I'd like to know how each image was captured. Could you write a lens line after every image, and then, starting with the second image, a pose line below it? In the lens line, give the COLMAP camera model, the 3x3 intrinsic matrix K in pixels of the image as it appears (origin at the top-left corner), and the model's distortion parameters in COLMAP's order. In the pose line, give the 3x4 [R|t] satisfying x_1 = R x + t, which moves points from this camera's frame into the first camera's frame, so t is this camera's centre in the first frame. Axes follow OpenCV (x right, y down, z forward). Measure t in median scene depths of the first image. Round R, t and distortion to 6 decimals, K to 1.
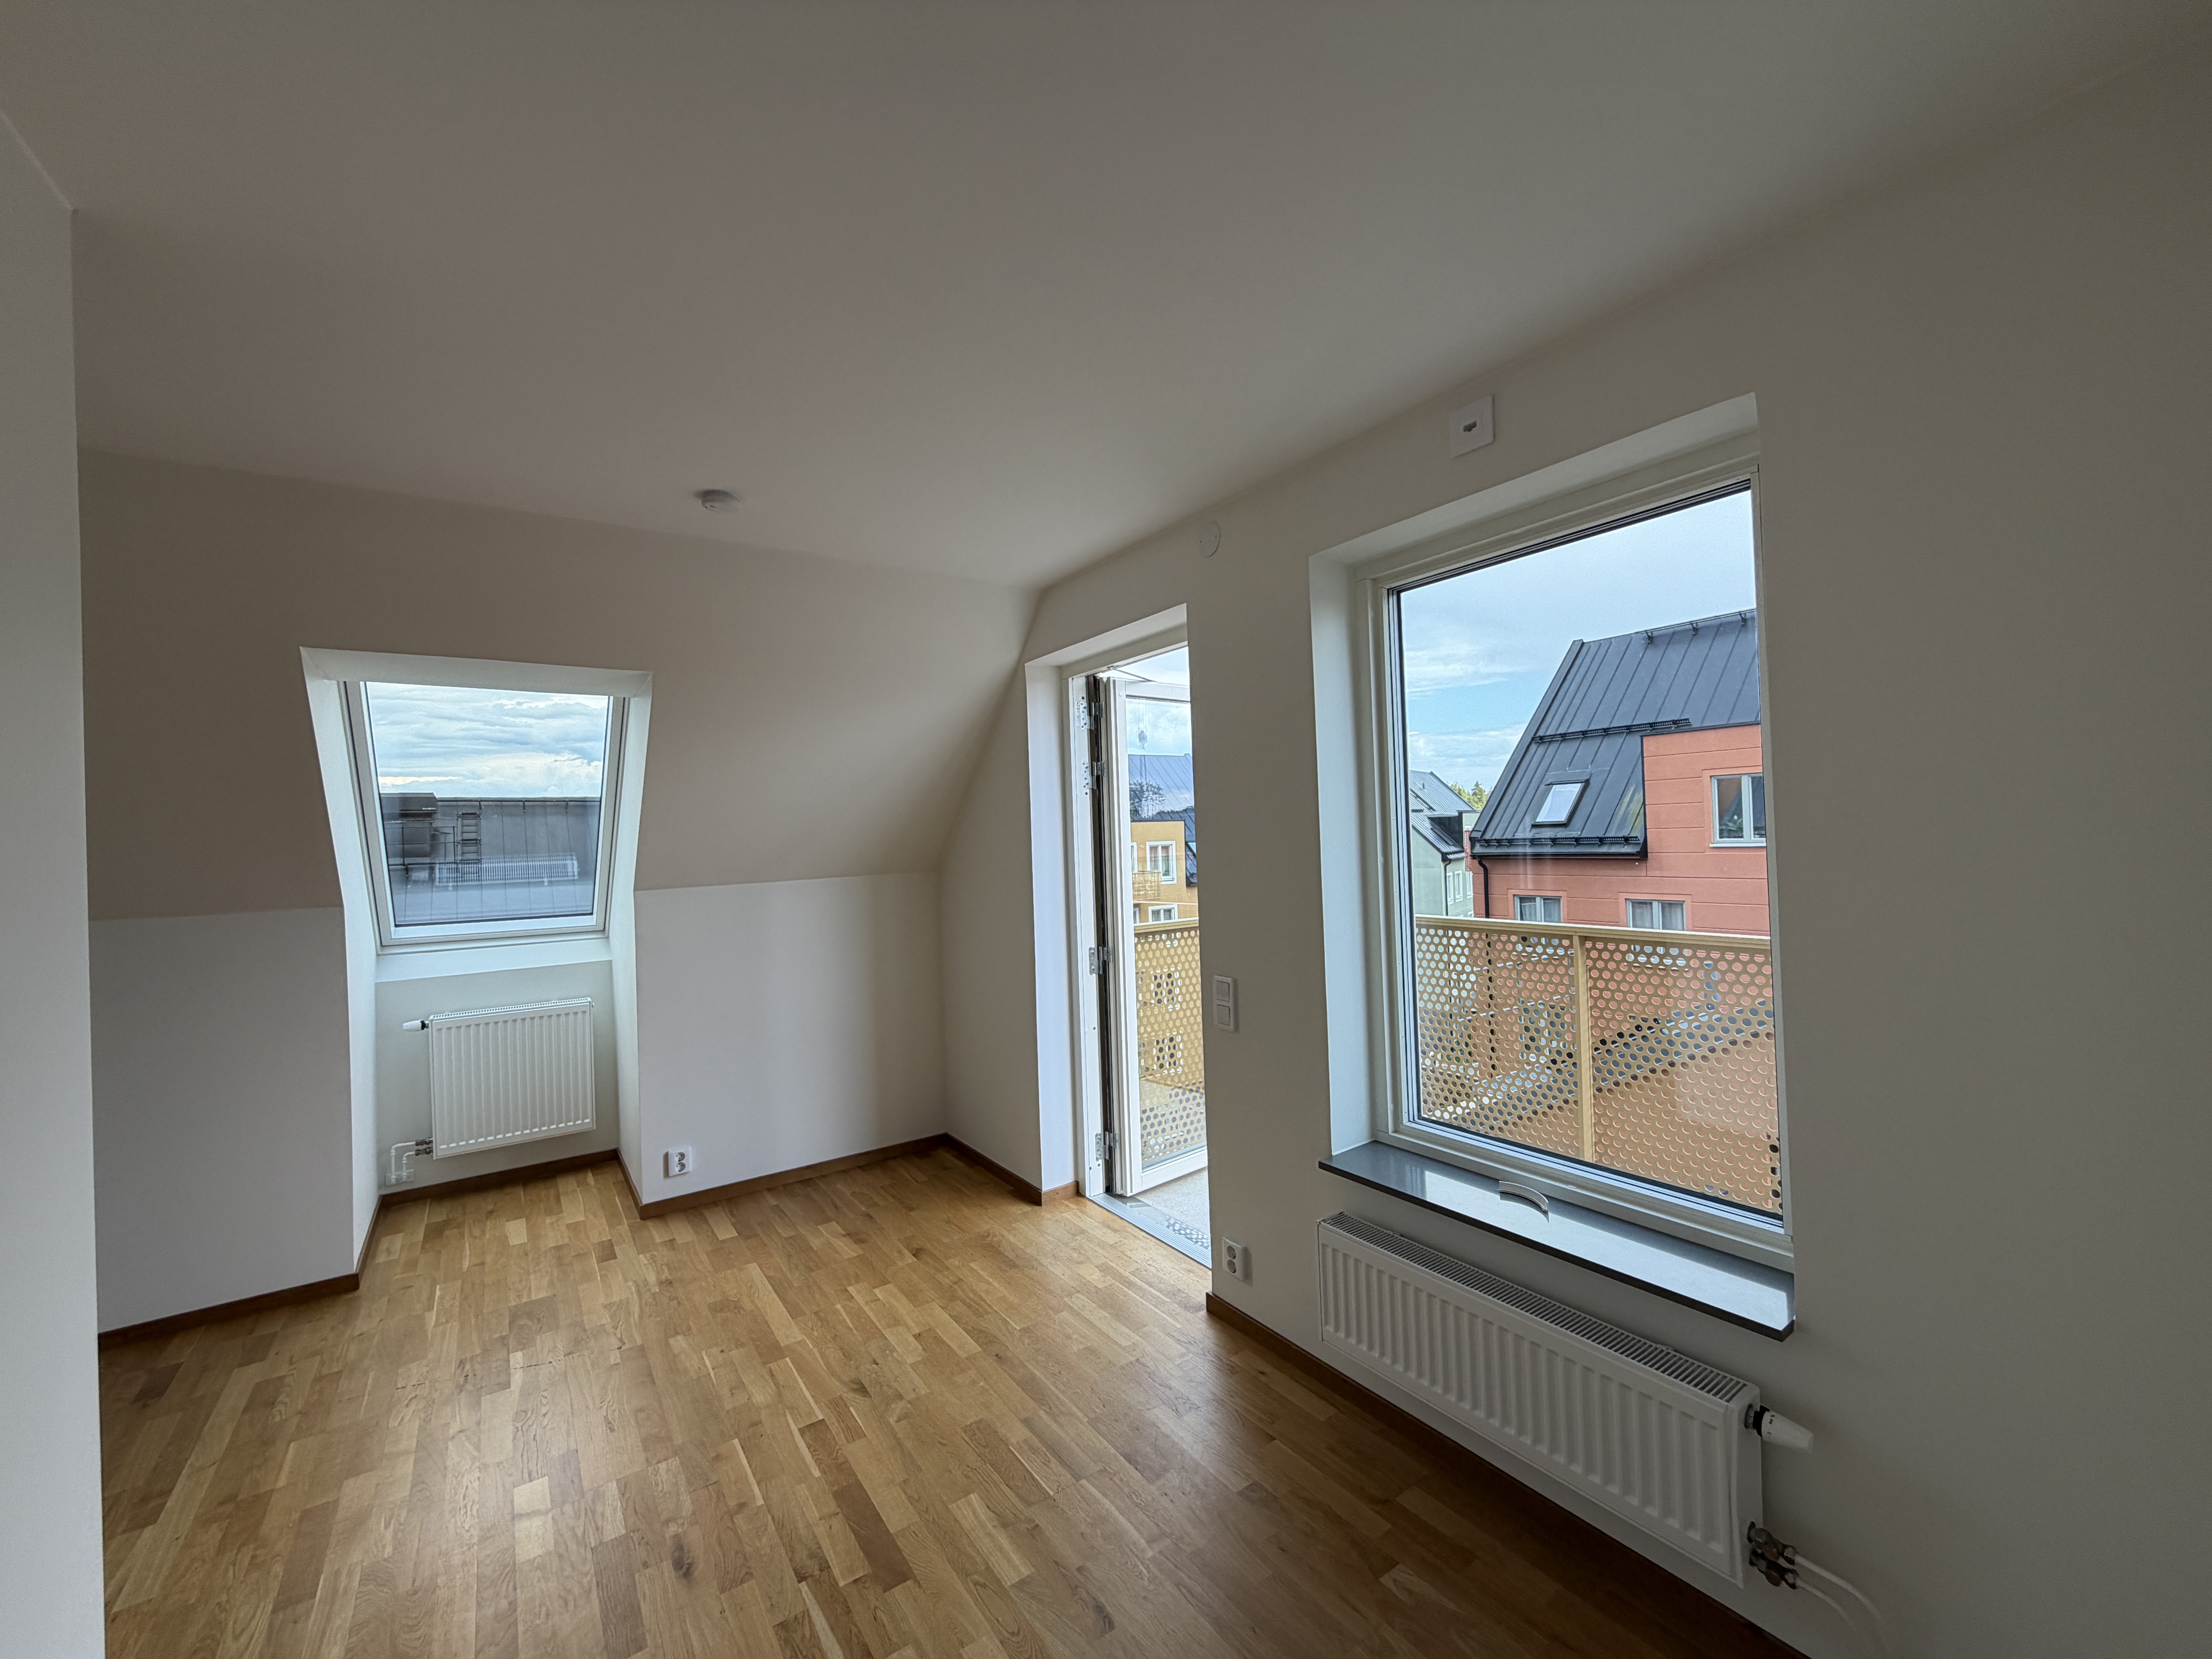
lens RADIAL K [[883.2, 0, 1099.7], [0, 883.2, 829.1], [0, 0, 1]] dist [-0.000426, -0.000028]
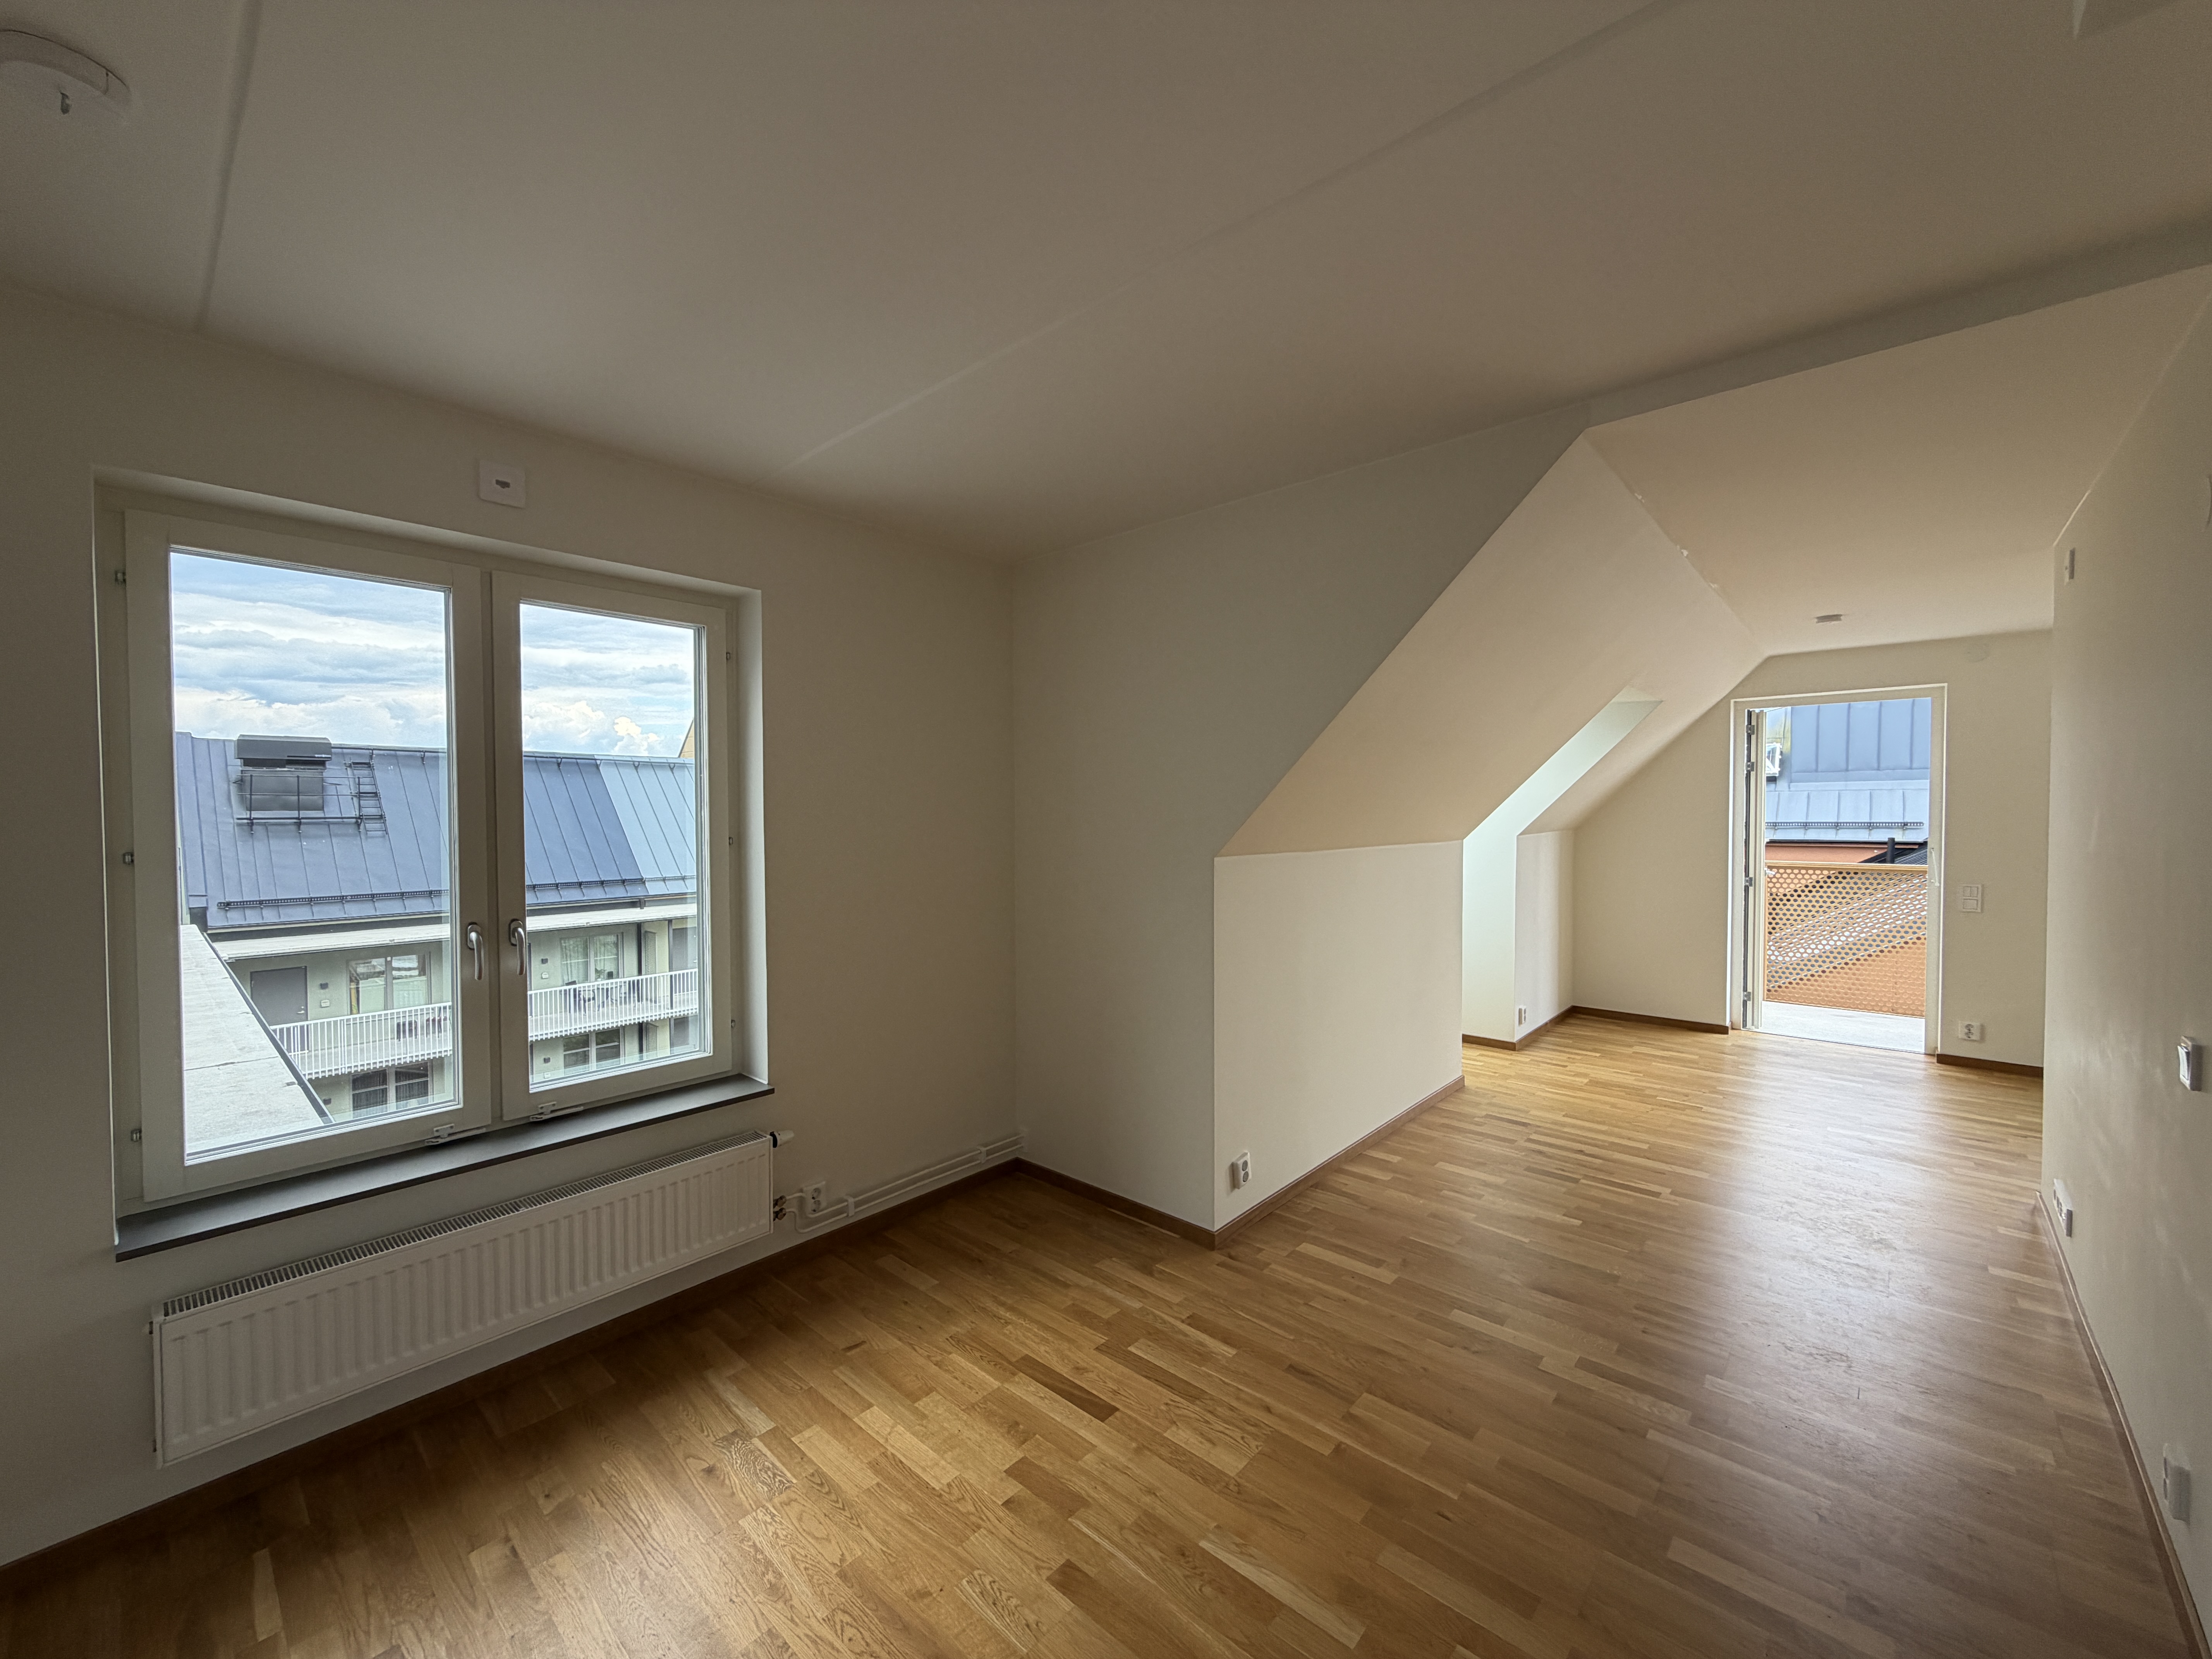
lens RADIAL K [[883.2, 0, 1099.7], [0, 883.2, 829.1], [0, 0, 1]] dist [-0.000426, -0.000028]
pose [[0.971787, 0.023876, 0.234650, -2.155909], [-0.030073, 0.999286, 0.022868, 0.066607], [-0.233936, -0.029279, 0.971811, -0.402320]]
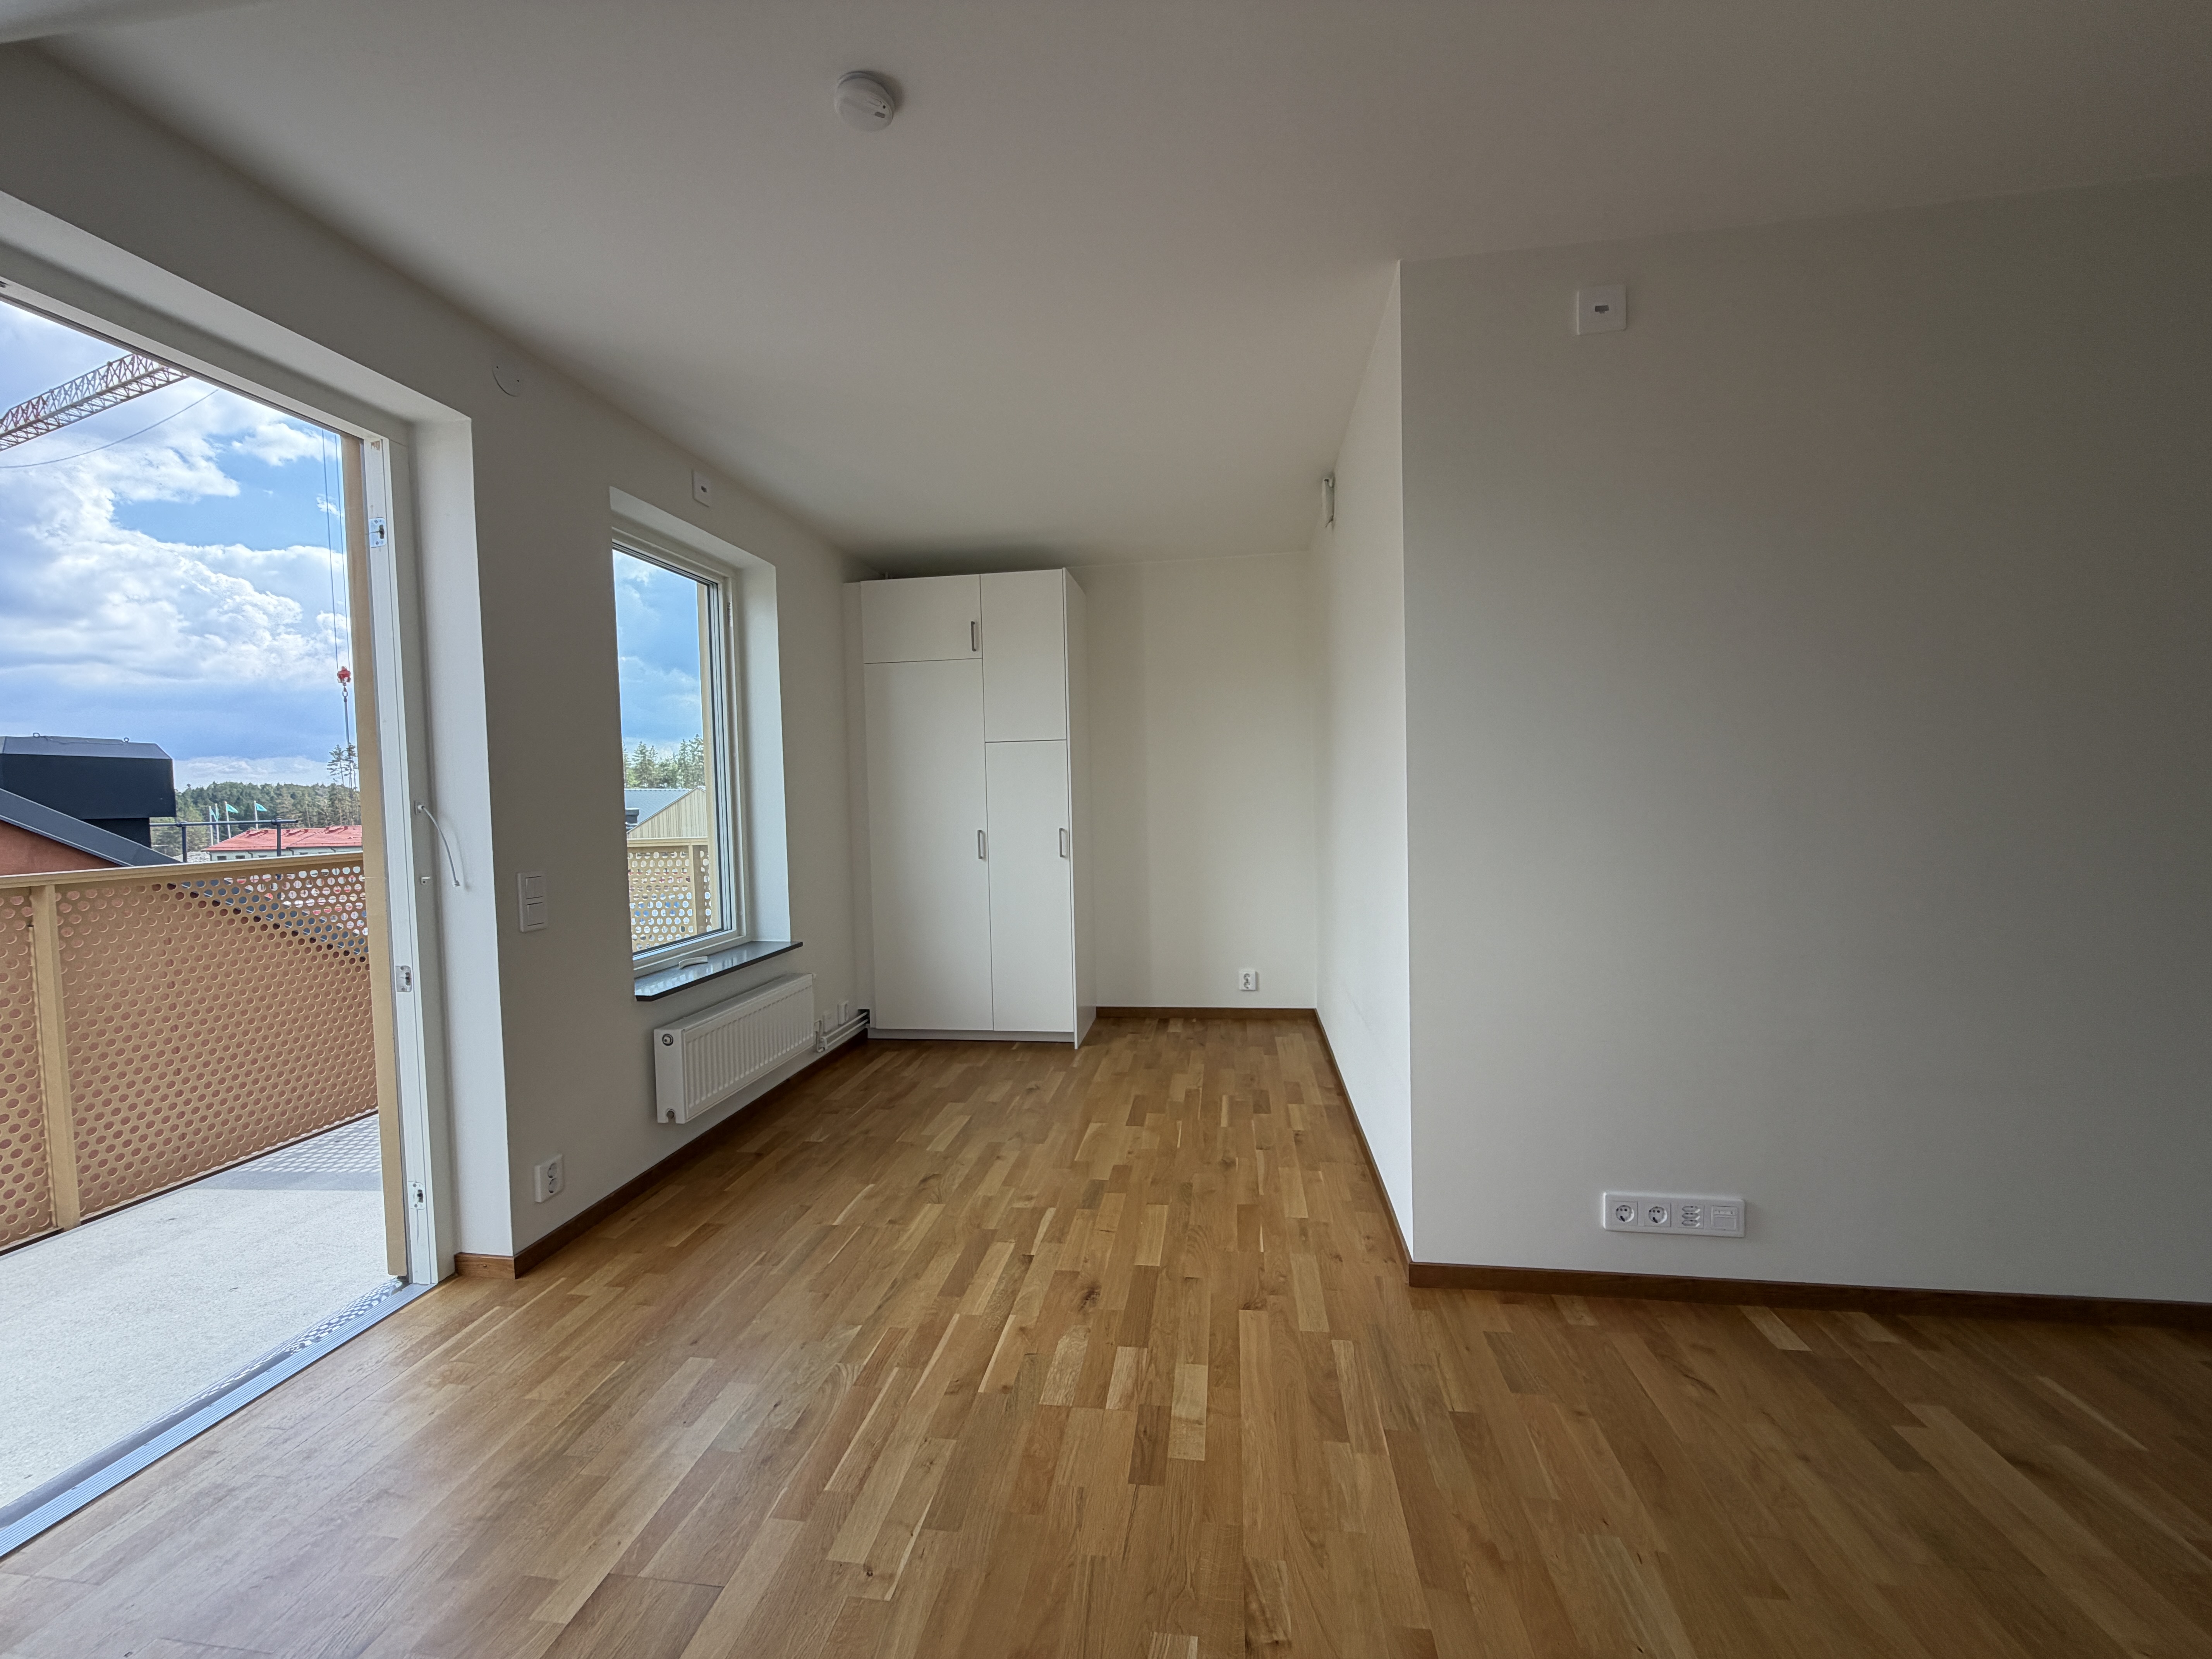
lens RADIAL K [[883.2, 0, 1099.7], [0, 883.2, 829.1], [0, 0, 1]] dist [-0.000426, -0.000028]
pose [[-0.731247, 0.026737, 0.681589, -0.907709], [0.046125, 0.998883, 0.010303, 0.143920], [-0.680552, 0.038972, -0.731663, 1.281482]]
